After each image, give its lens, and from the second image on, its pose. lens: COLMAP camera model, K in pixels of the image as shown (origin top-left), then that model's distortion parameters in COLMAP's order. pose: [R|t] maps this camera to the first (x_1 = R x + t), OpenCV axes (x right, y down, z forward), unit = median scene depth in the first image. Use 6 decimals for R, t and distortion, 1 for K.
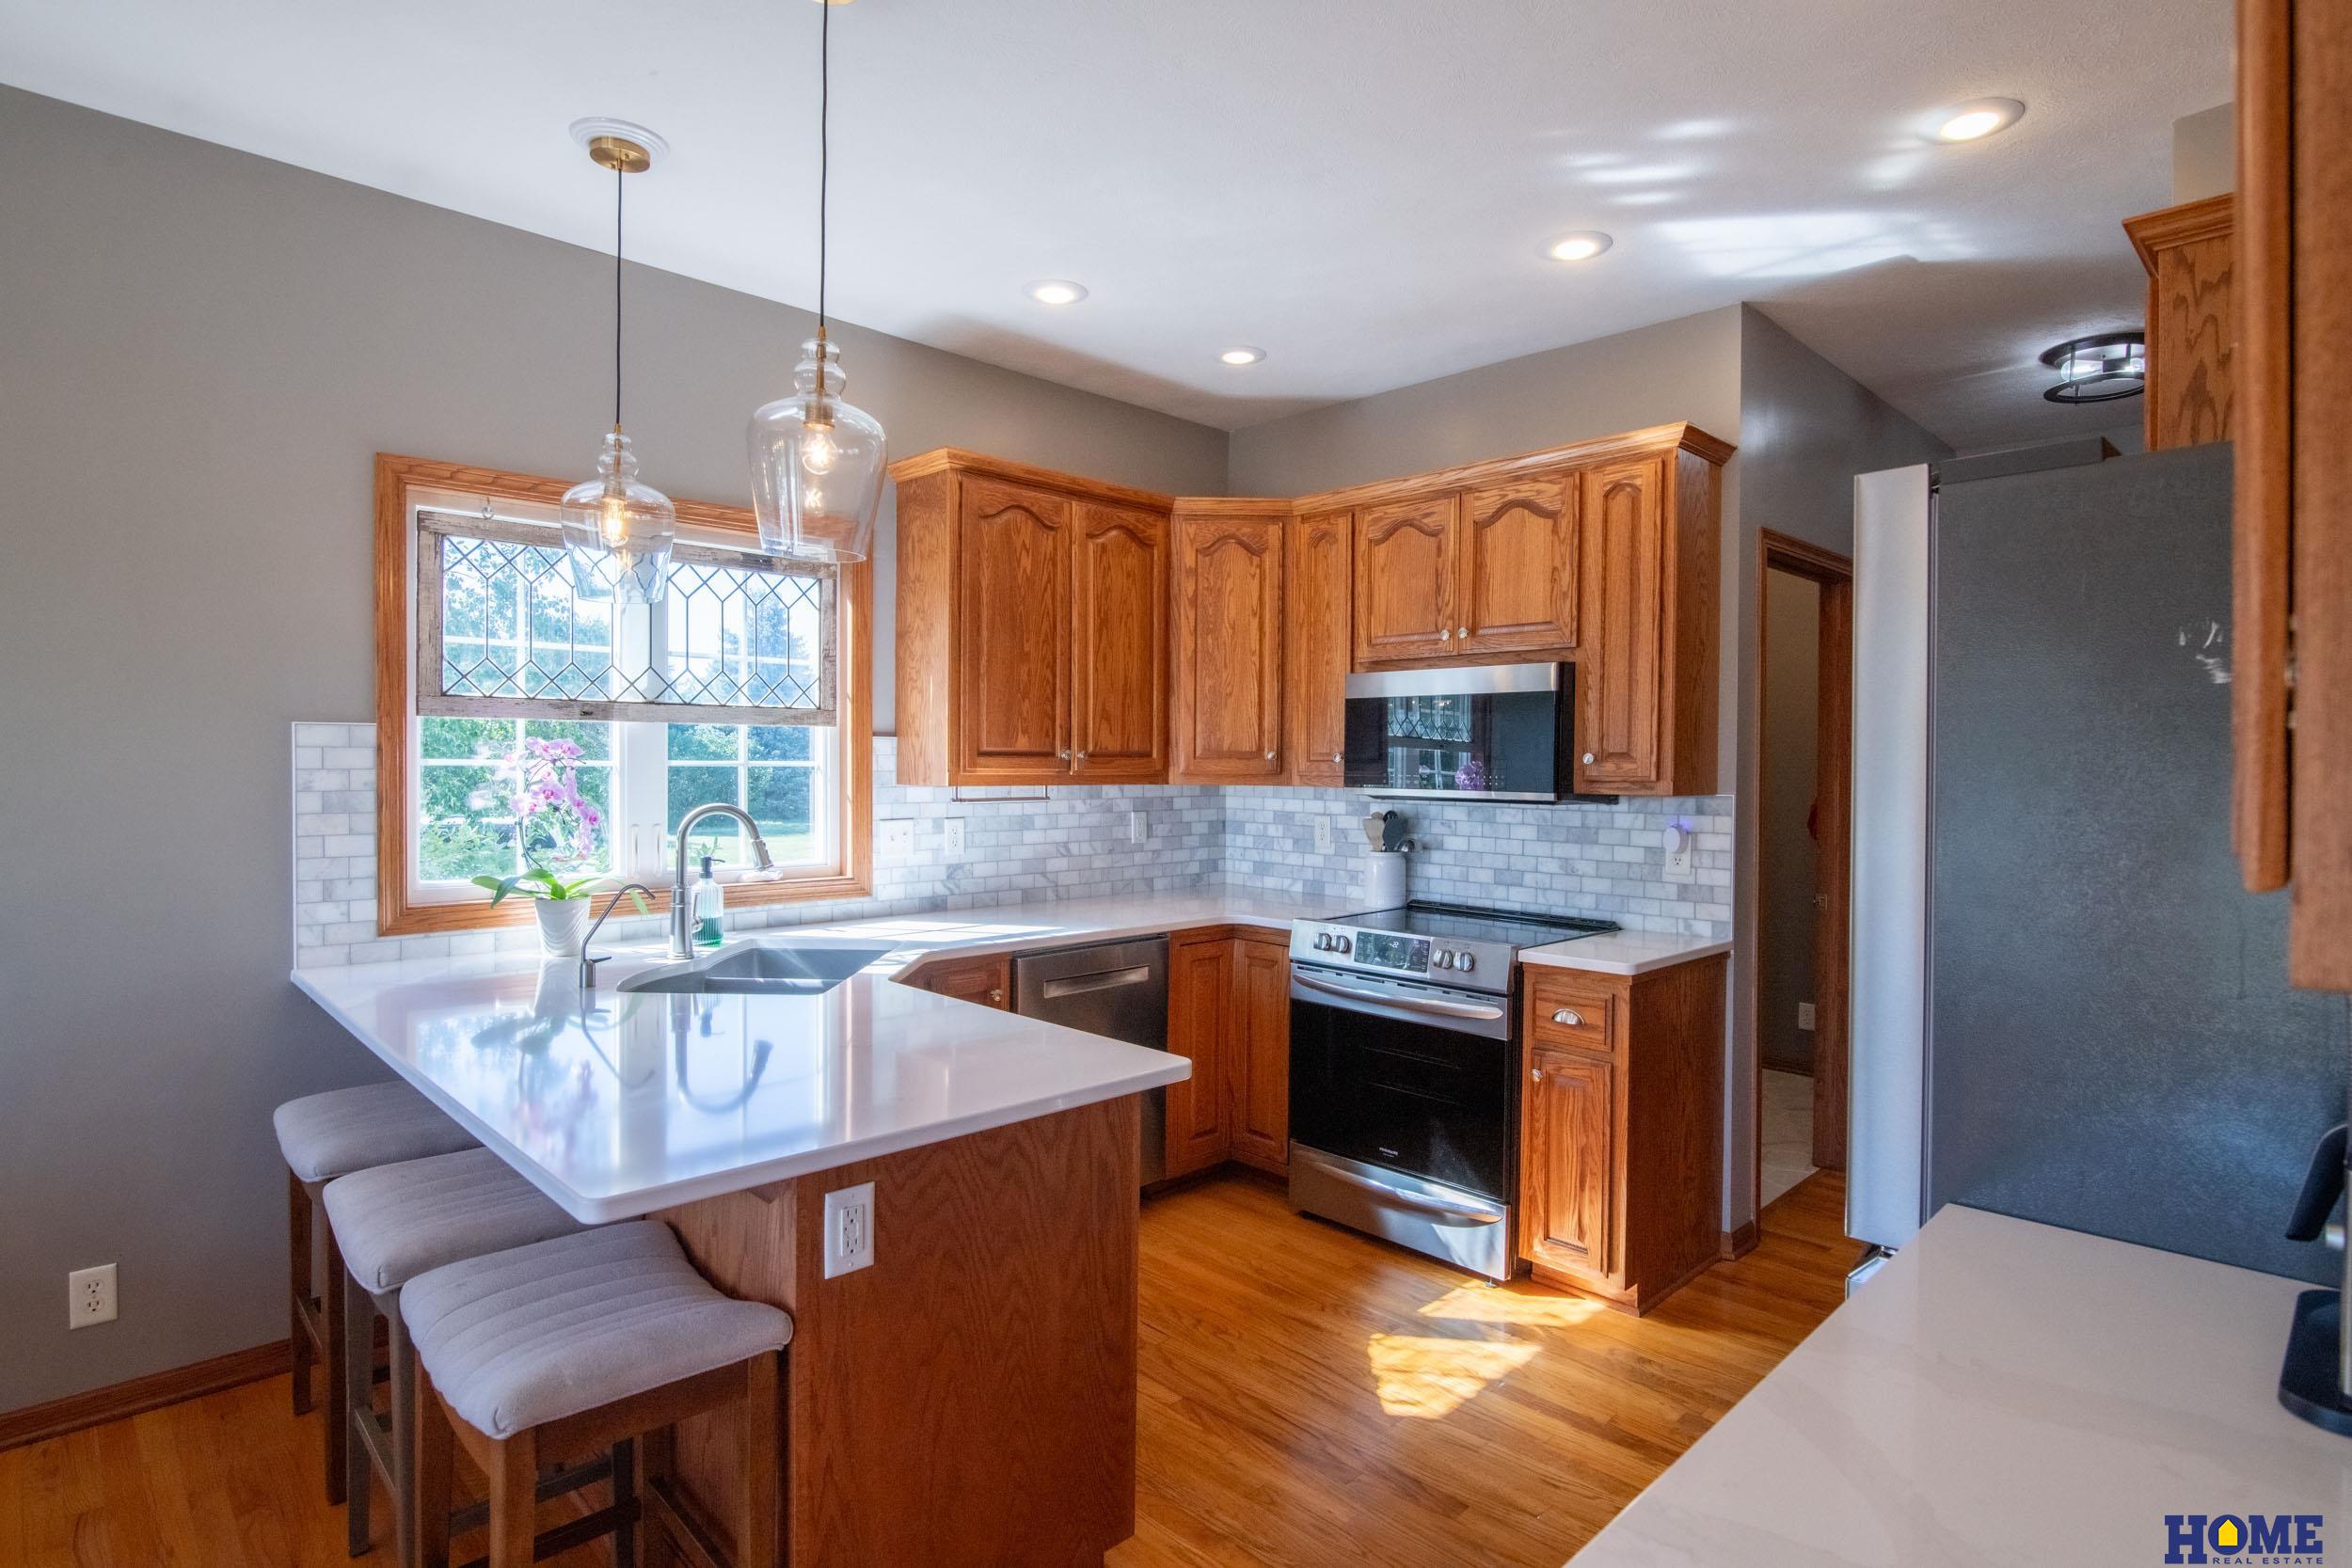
lens RADIAL K [[1202.5, 0, 1189.2], [0, 1202.5, 788.1], [0, 0, 1]] dist [-0.016346, 0.001922]
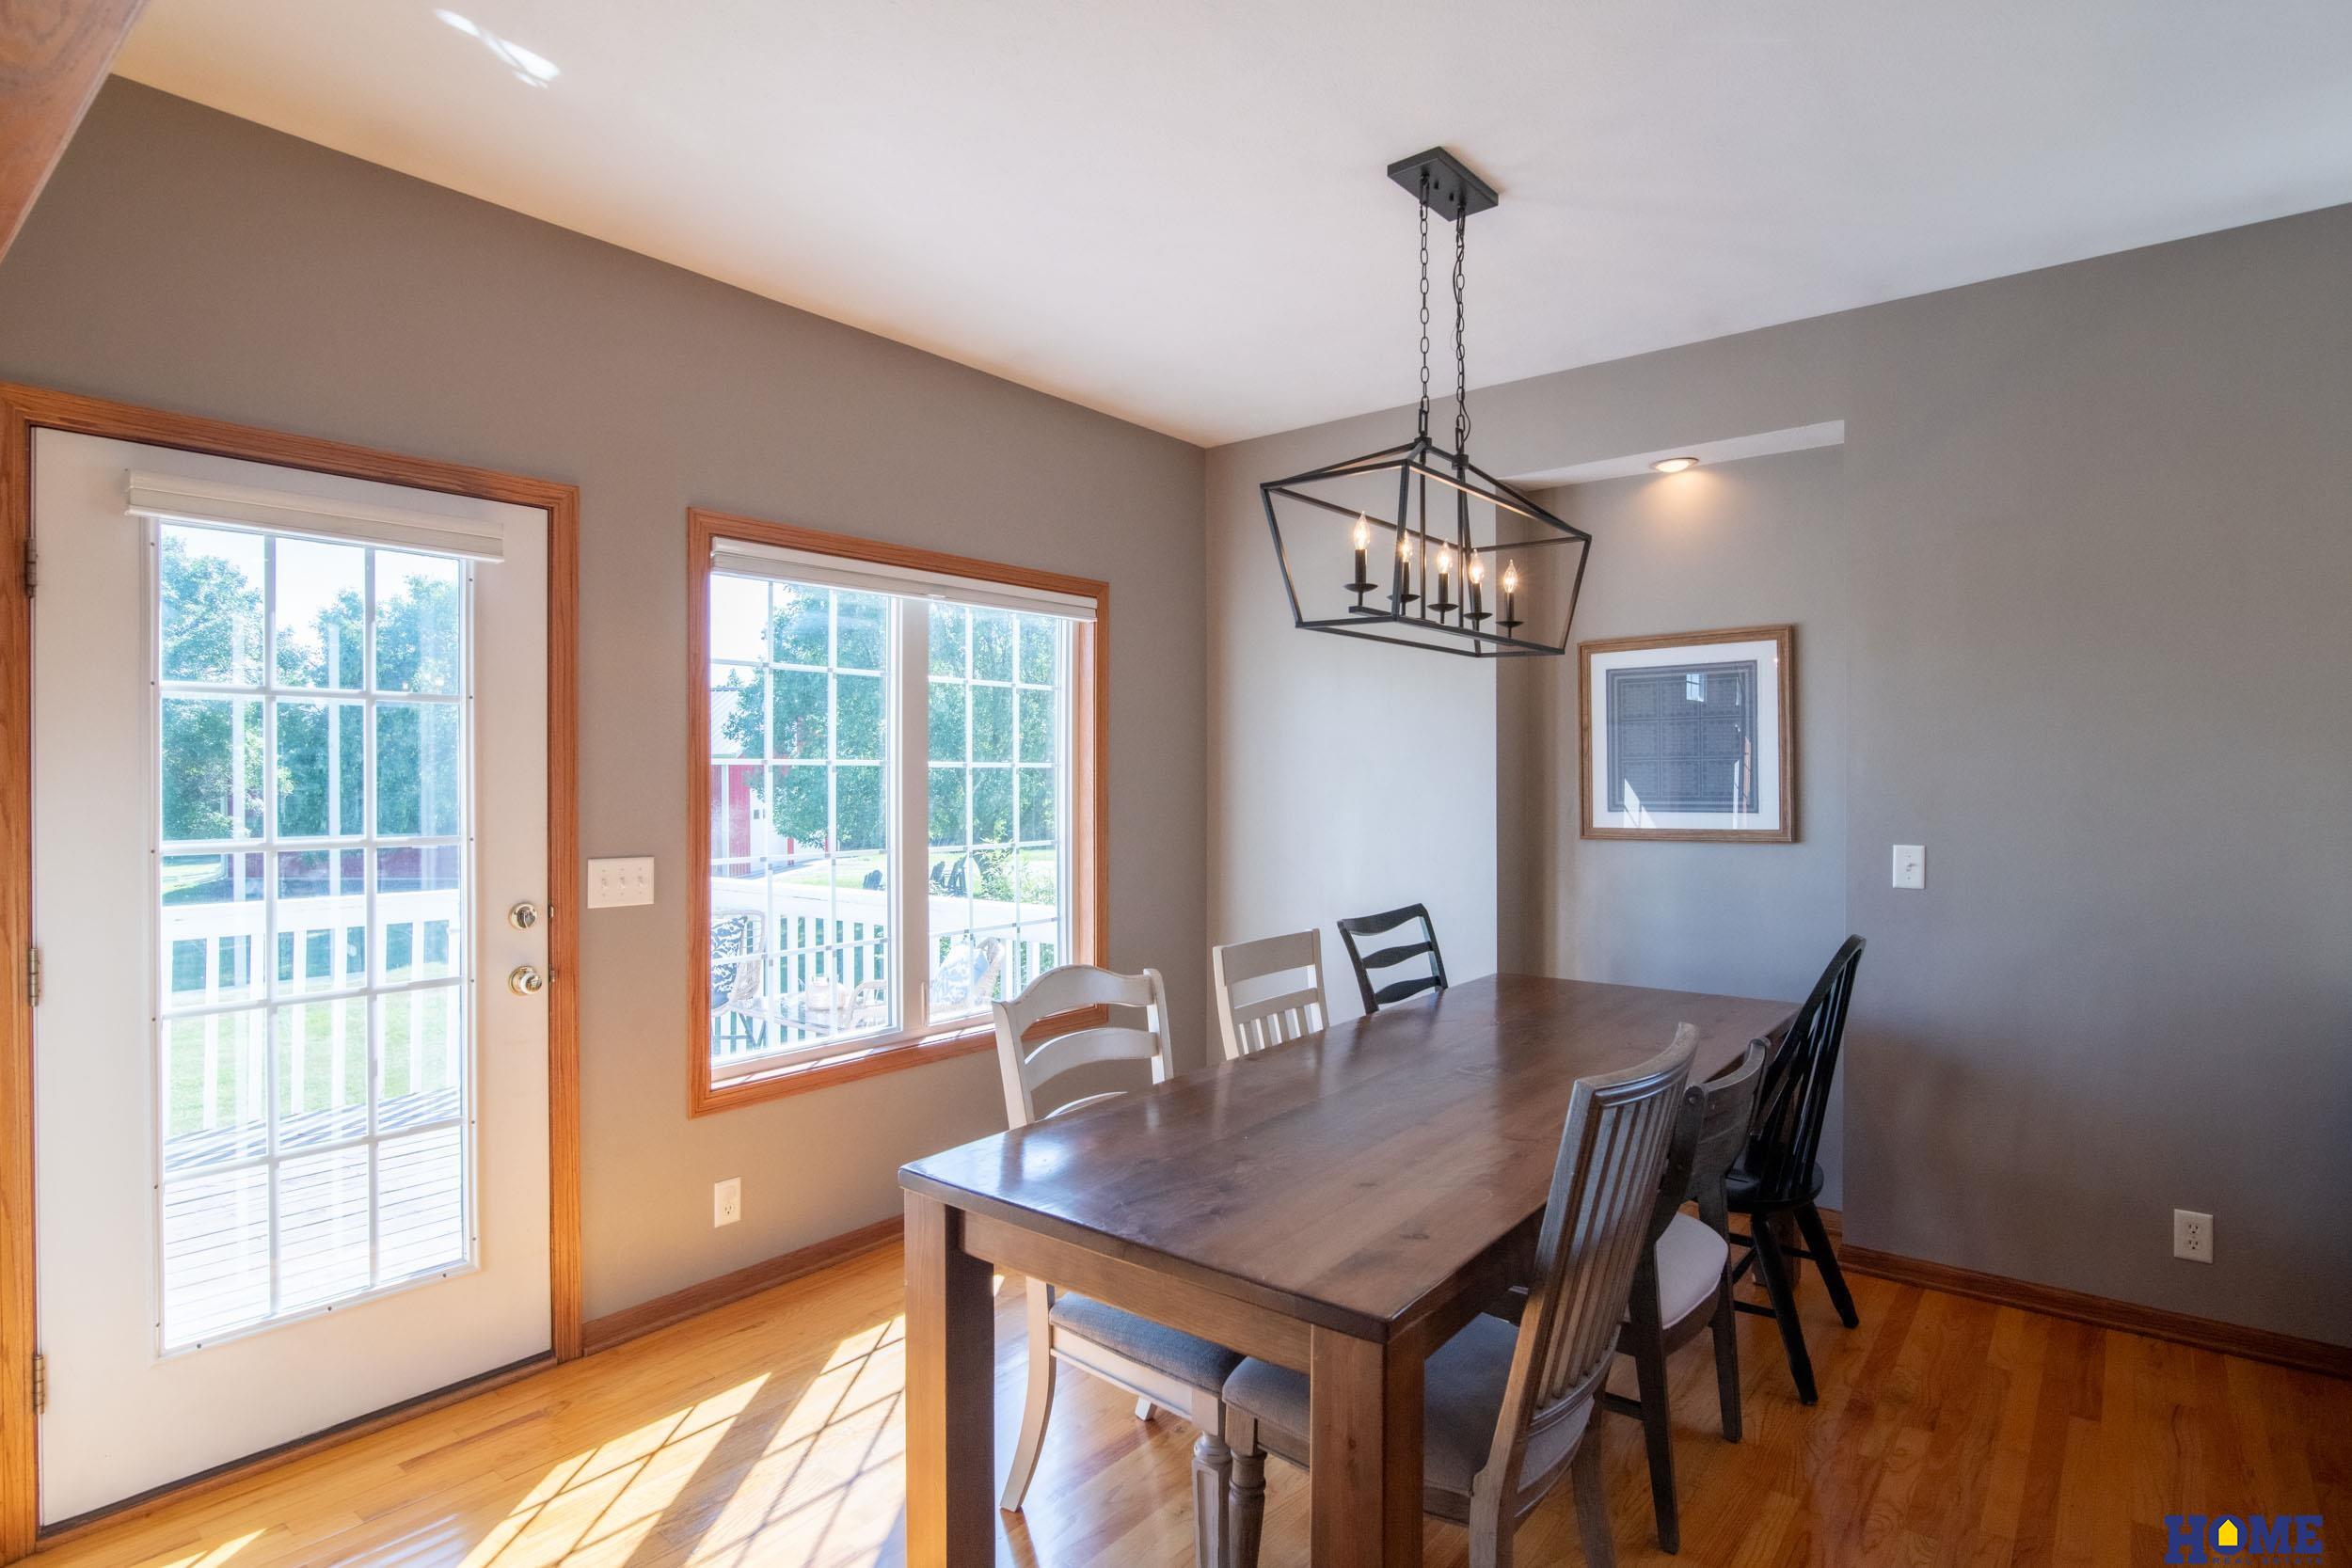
lens RADIAL K [[1202.5, 0, 1188.7], [0, 1202.5, 770.1], [0, 0, 1]] dist [-0.016346, 0.001922]
pose [[0.118731, -0.014790, -0.992816, 0.093440], [-0.016775, 0.999716, -0.016898, 0.001160], [0.992785, 0.018661, 0.118449, -0.096867]]
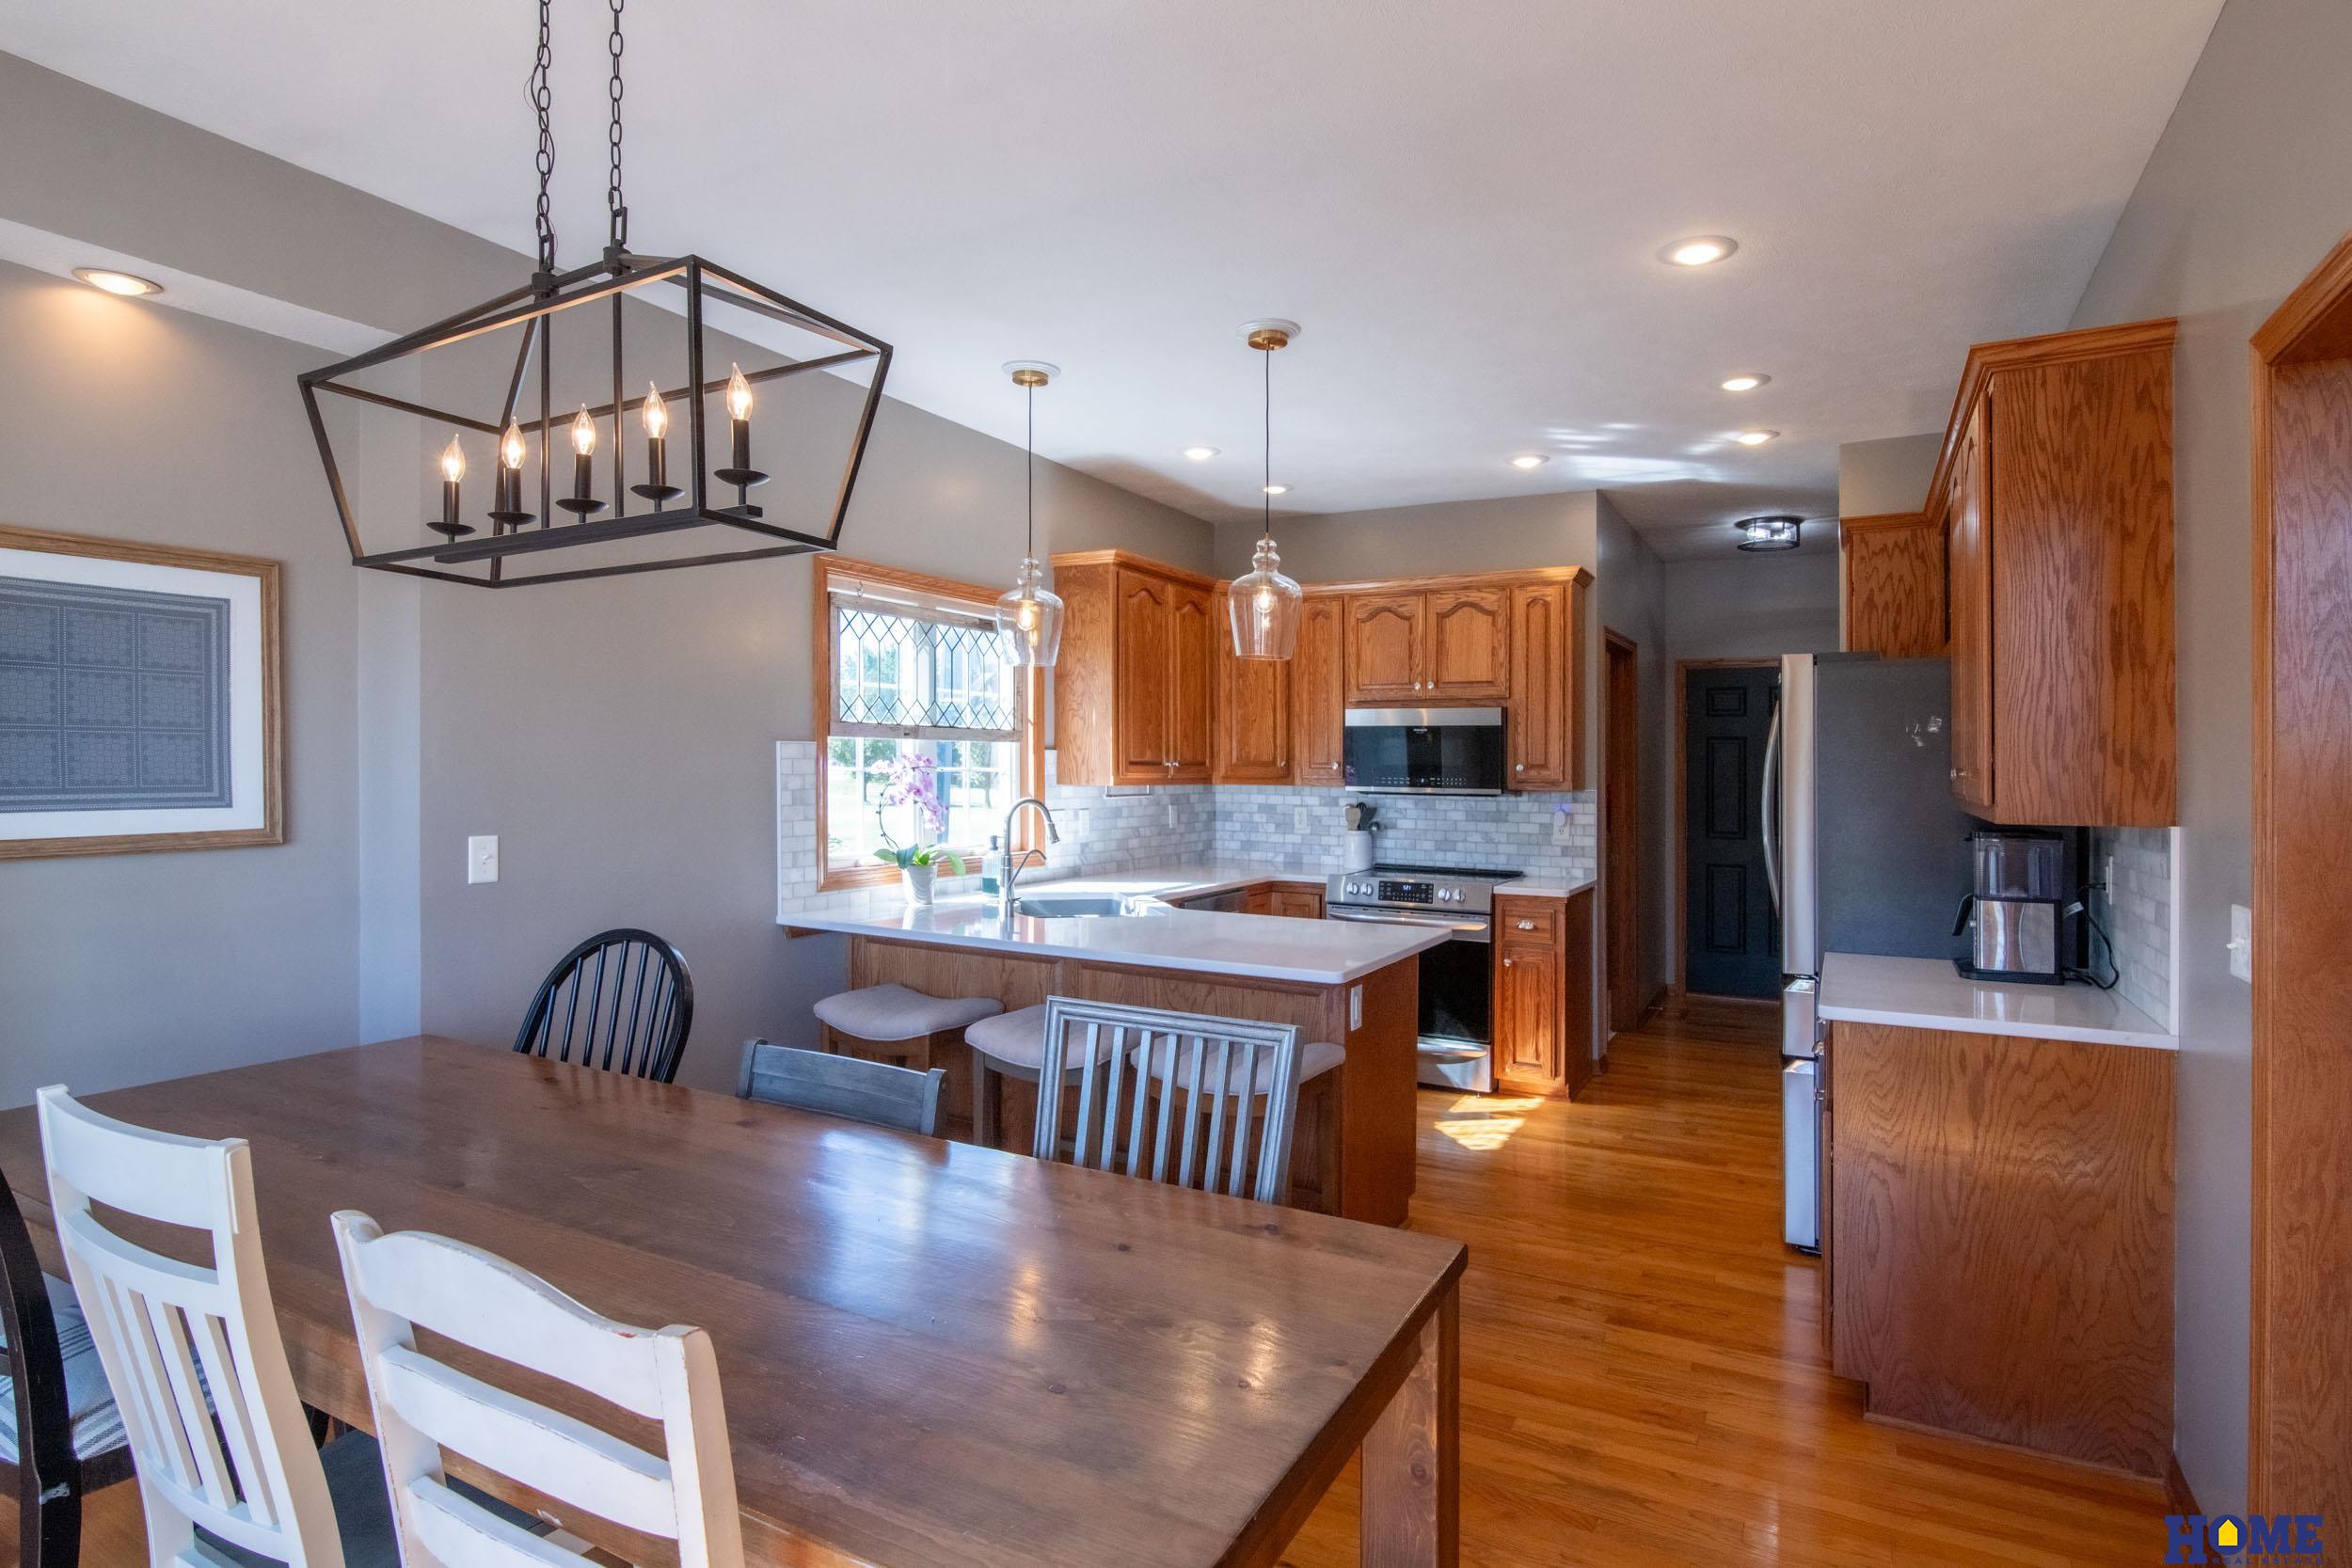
lens RADIAL K [[1202.5, 0, 1198.2], [0, 1202.5, 756.5], [0, 0, 1]] dist [-0.016346, 0.001922]
pose [[0.957625, 0.004872, 0.287977, -0.501529], [0.002915, 0.999642, -0.026608, 0.001826], [-0.288003, 0.026320, 0.957268, -0.384849]]
